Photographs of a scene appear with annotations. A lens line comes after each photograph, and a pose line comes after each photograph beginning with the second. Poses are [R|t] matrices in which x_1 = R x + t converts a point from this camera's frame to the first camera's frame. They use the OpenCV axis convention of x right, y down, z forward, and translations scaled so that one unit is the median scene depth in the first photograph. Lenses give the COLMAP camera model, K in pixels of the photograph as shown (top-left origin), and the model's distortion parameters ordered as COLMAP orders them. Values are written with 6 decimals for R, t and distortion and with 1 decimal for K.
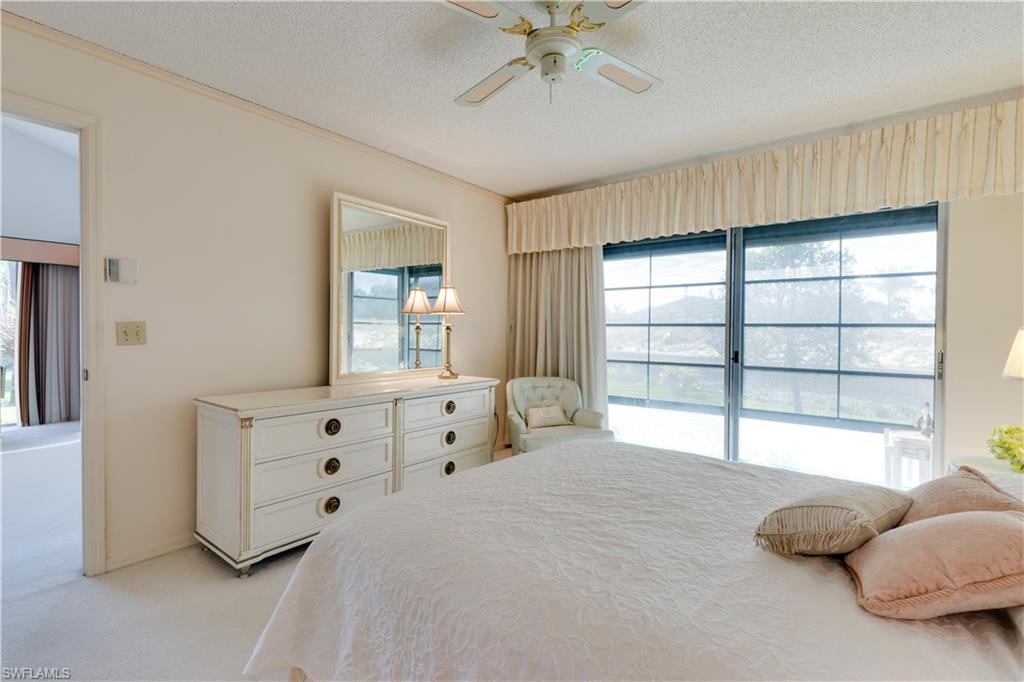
lens RADIAL K [[481.2, 0, 512.0], [0, 481.2, 341.0], [0, 0, 1]] dist [0.003090, 0.000147]
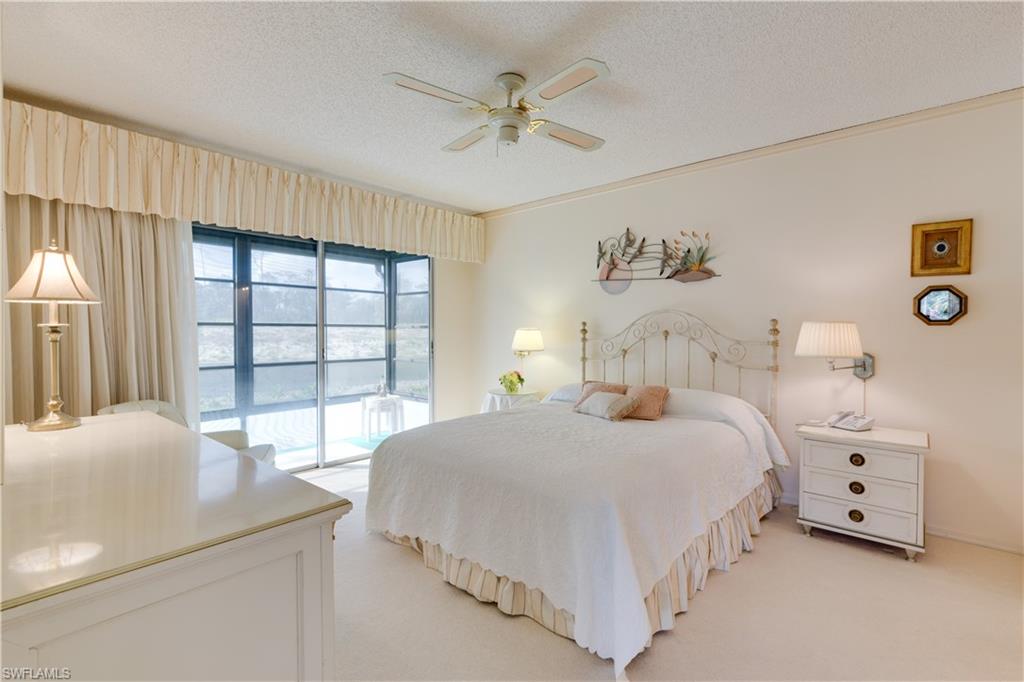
lens RADIAL K [[460.2, 0, 514.5], [0, 460.2, 335.6], [0, 0, 1]] dist [-0.000030, -0.000371]
pose [[0.047498, -0.018710, 0.998696, -0.597704], [0.020720, 0.999628, 0.017742, -0.018627], [-0.998656, 0.019850, 0.047868, 0.488351]]
